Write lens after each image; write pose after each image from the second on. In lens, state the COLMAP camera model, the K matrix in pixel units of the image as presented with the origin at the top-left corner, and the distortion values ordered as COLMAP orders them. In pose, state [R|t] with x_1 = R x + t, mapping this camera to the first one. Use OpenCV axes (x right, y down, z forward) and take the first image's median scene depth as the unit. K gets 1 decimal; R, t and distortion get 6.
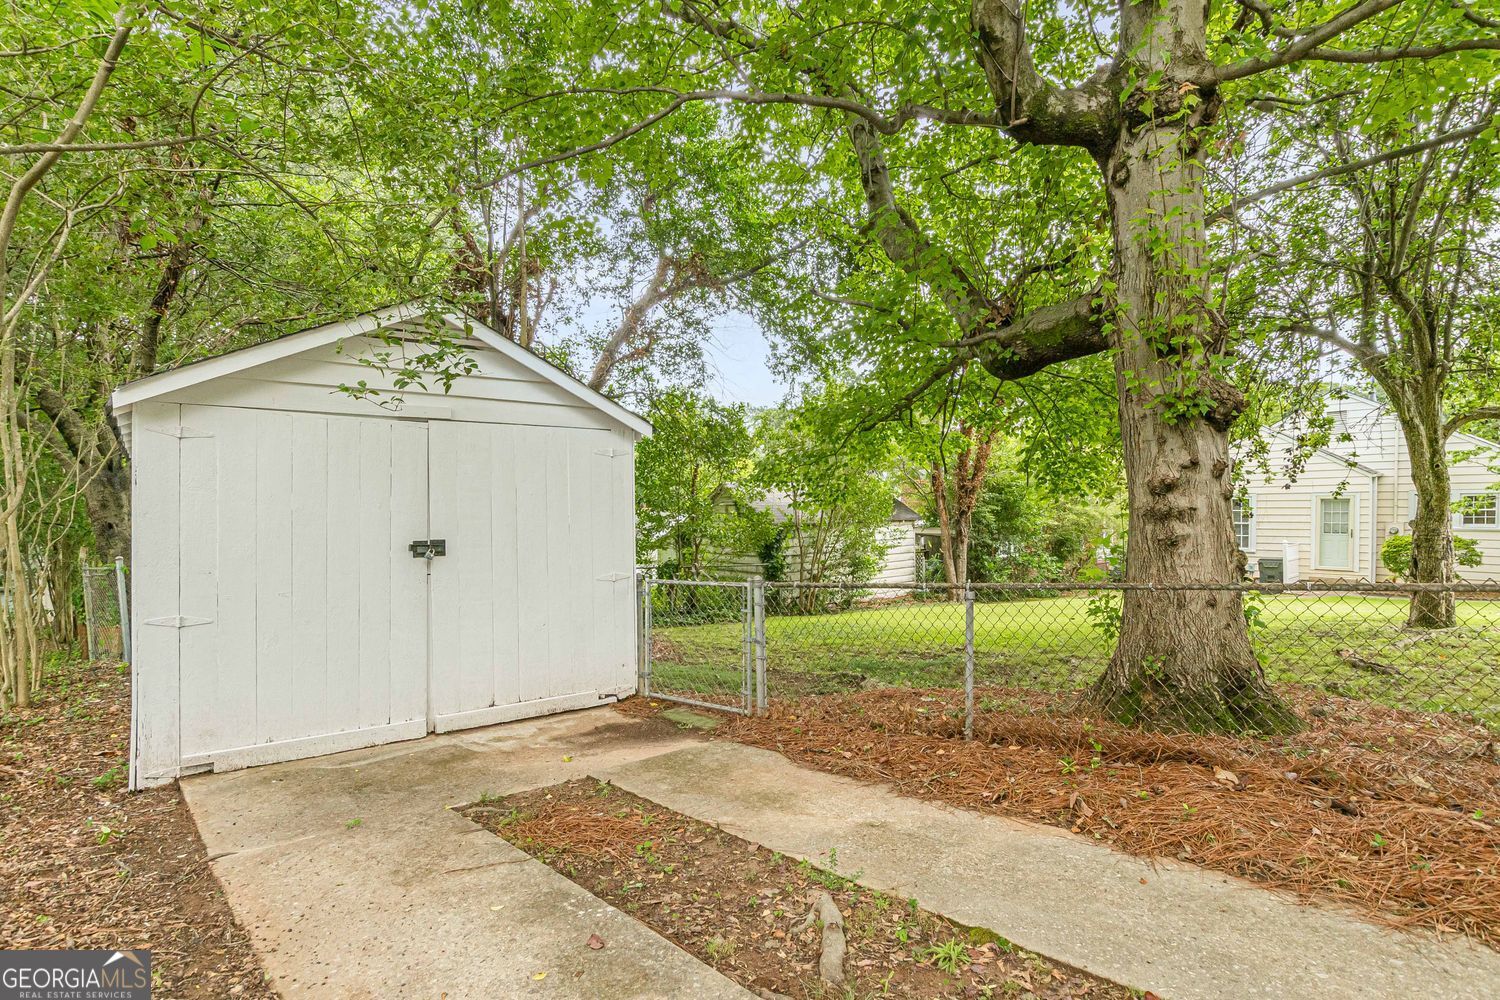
lens RADIAL K [[733.5, 0, 749.5], [0, 733.5, 493.0], [0, 0, 1]] dist [-0.000438, -0.000843]
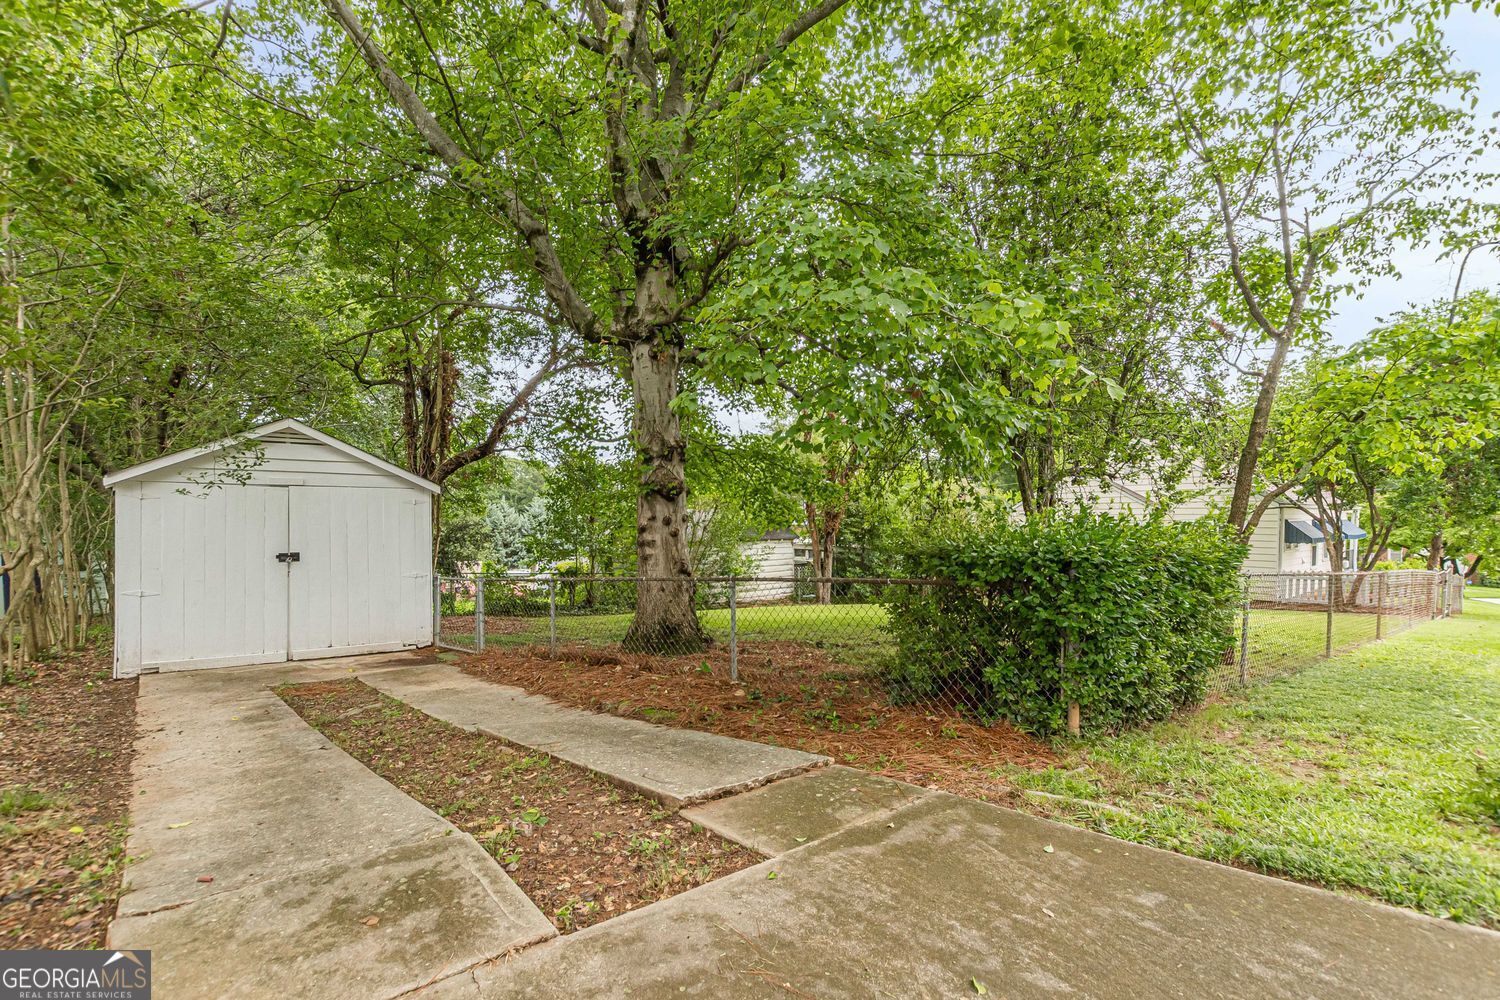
lens RADIAL K [[659.3, 0, 750.7], [0, 659.3, 514.5], [0, 0, 1]] dist [-0.001634, 0.000066]
pose [[0.999922, 0.009239, -0.008410, 0.831397], [-0.009190, 0.999941, 0.005836, -0.057988], [0.008463, -0.005759, 0.999948, -0.712653]]
